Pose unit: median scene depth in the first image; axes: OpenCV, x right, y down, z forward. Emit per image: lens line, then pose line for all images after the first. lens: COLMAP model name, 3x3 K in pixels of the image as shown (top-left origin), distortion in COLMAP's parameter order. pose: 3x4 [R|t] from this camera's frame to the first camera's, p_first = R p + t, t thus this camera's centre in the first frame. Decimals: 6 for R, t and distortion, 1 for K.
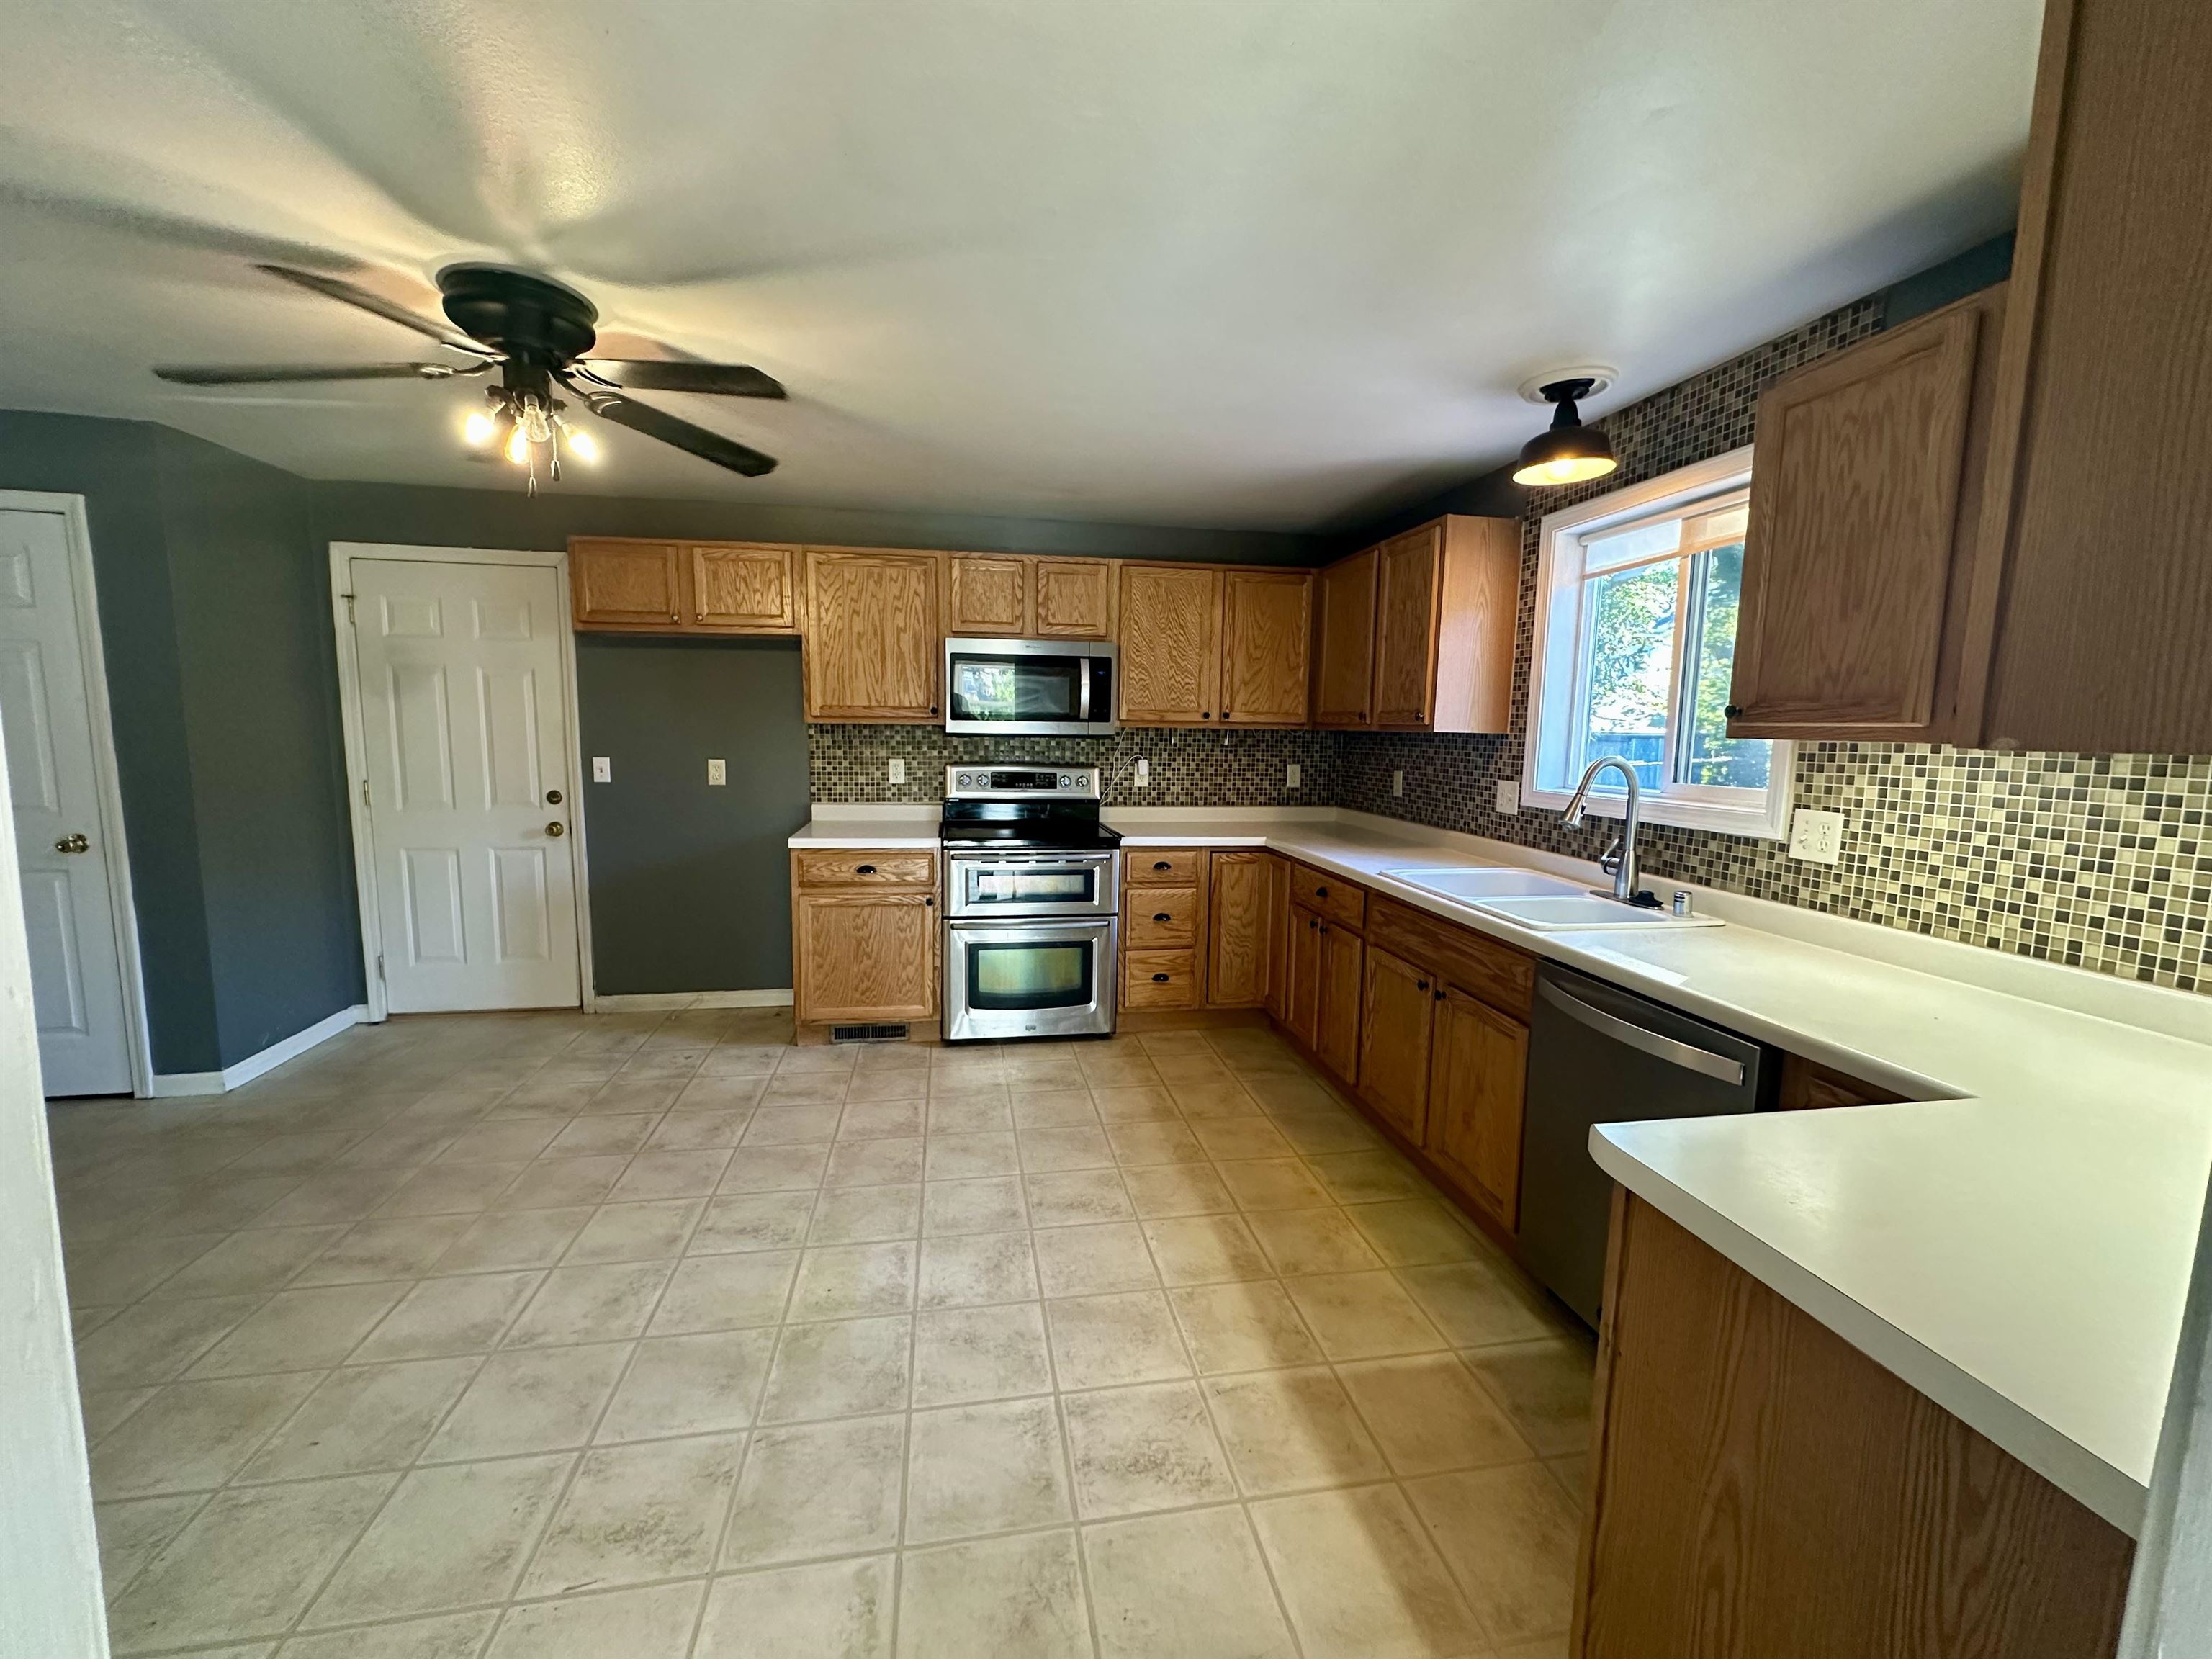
lens RADIAL K [[882.5, 0, 1103.3], [0, 882.5, 819.1], [0, 0, 1]] dist [-0.002475, -0.000305]
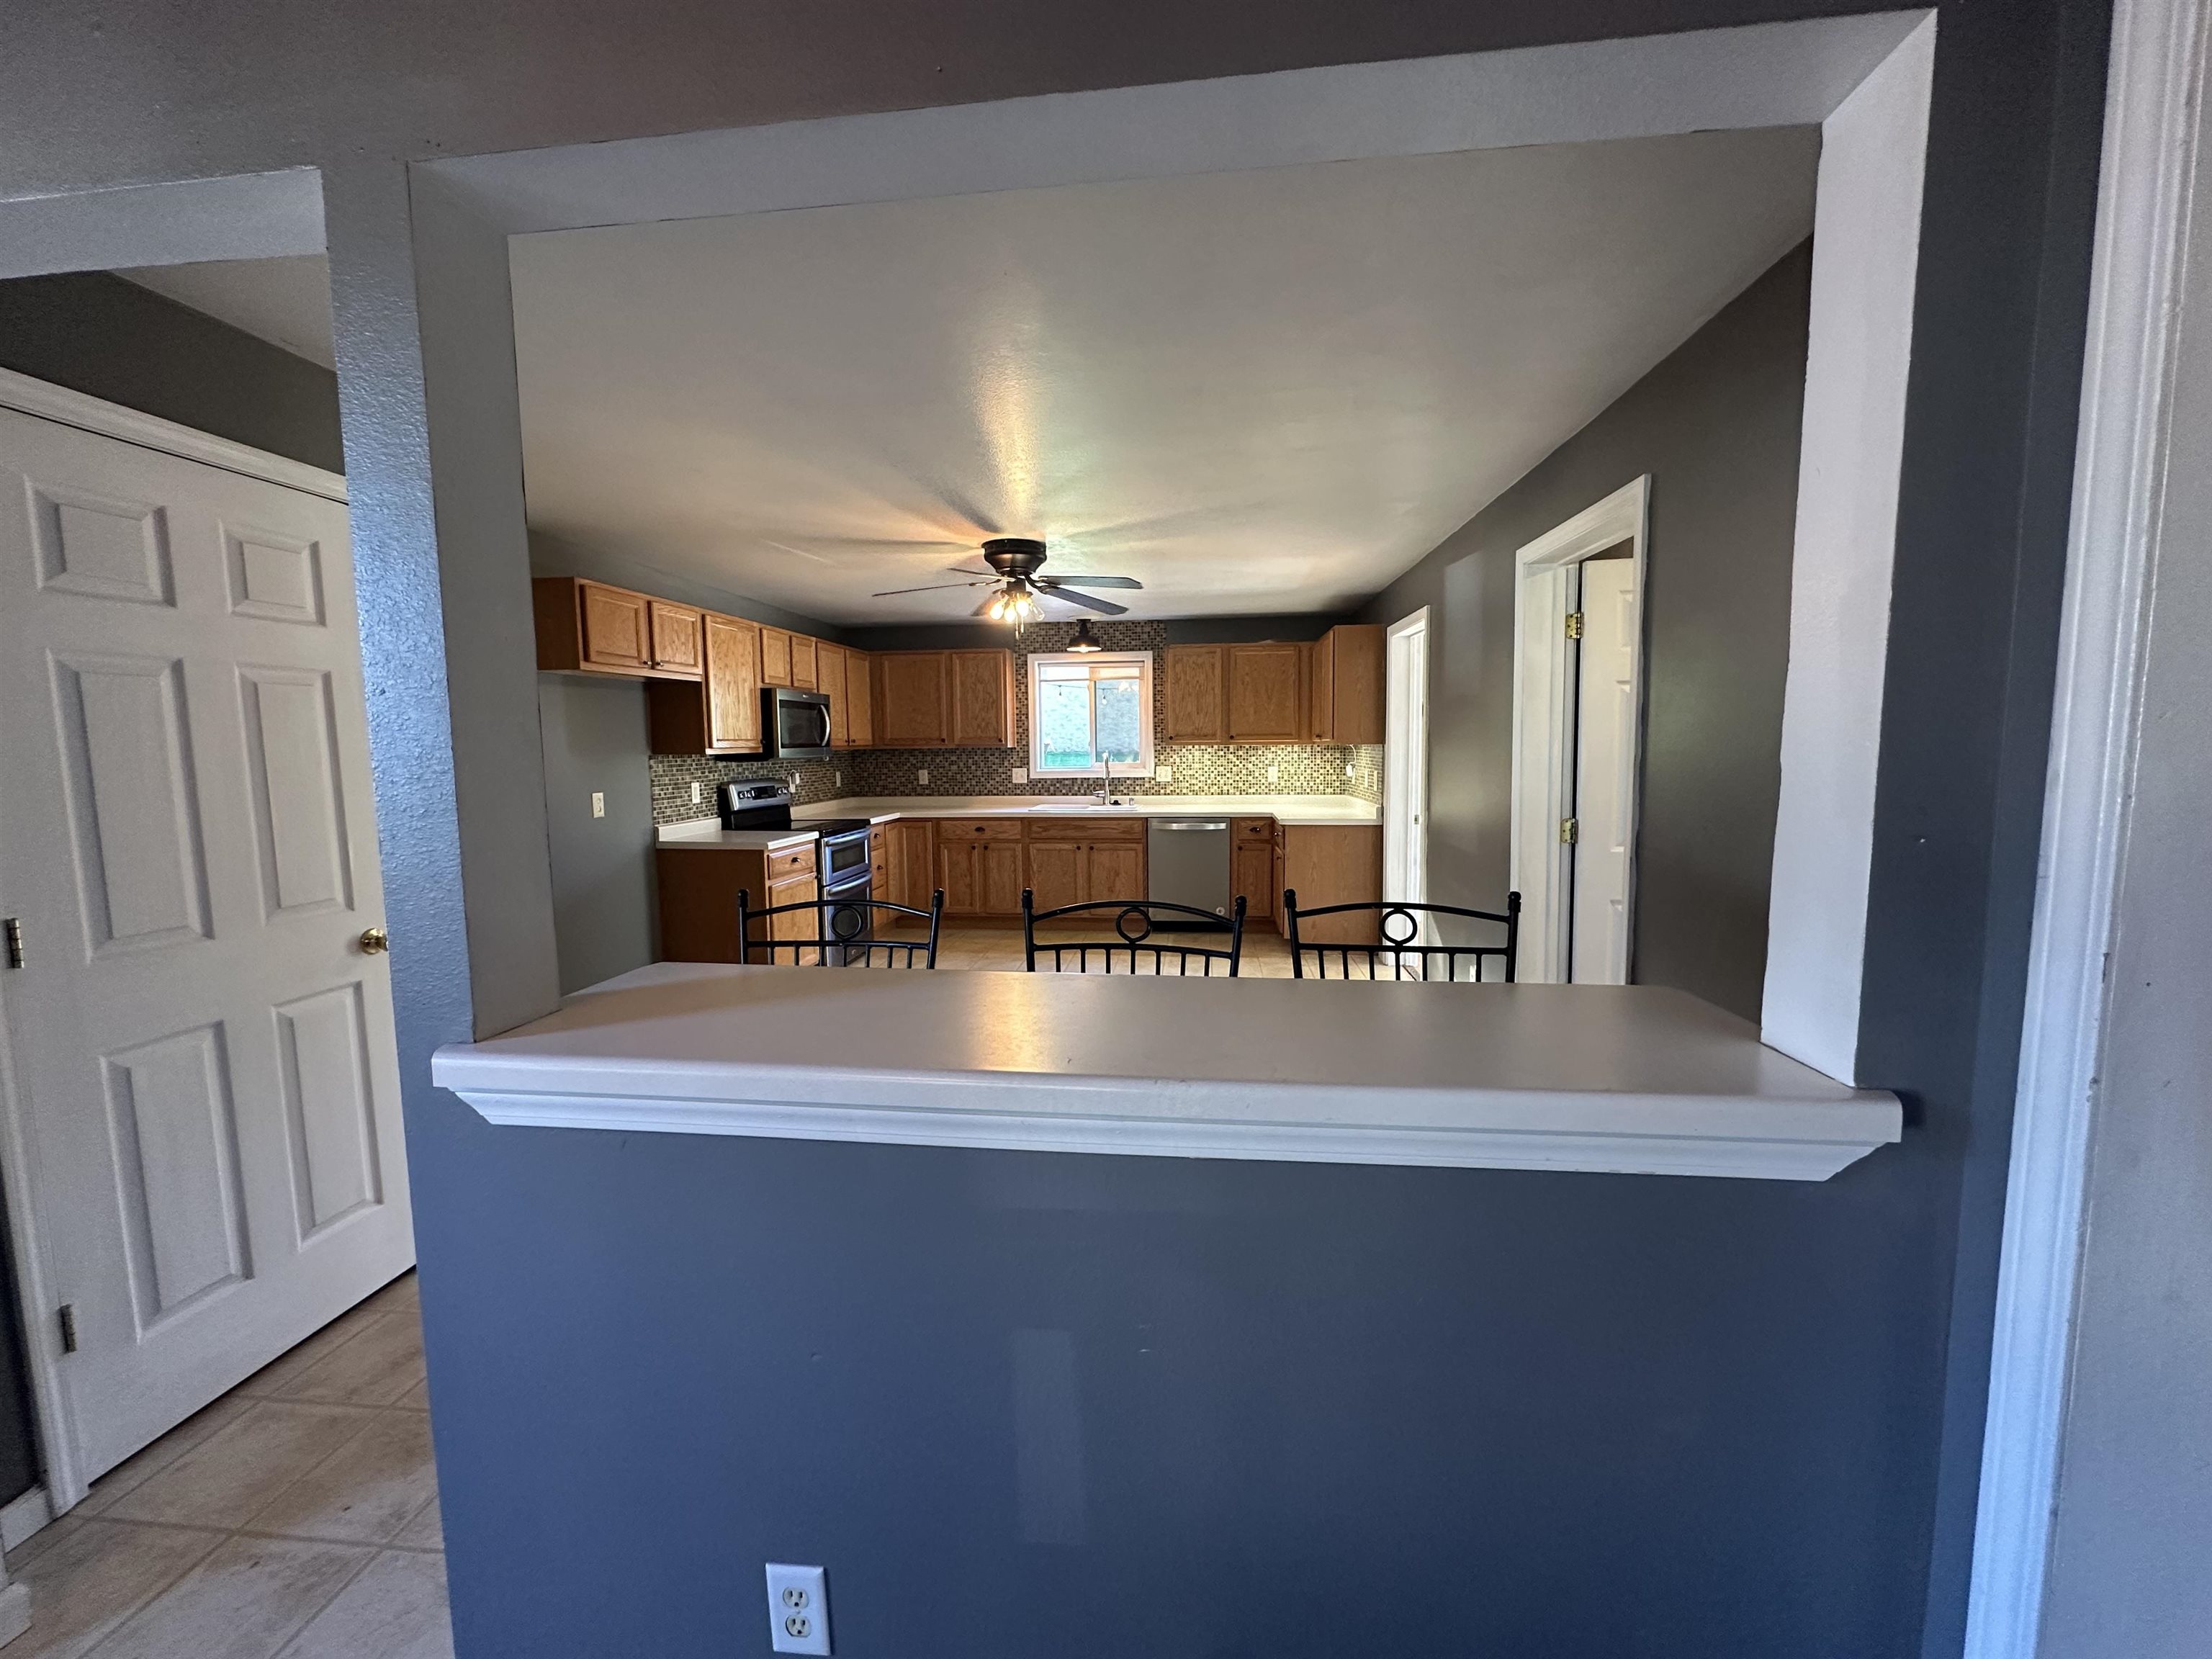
lens RADIAL K [[882.5, 0, 1109.1], [0, 882.5, 832.0], [0, 0, 1]] dist [-0.002475, -0.000305]
pose [[0.266194, -0.117219, 0.956766, -1.395495], [0.117492, 0.989123, 0.088494, -0.046779], [-0.956732, 0.088856, 0.277071, 0.152525]]
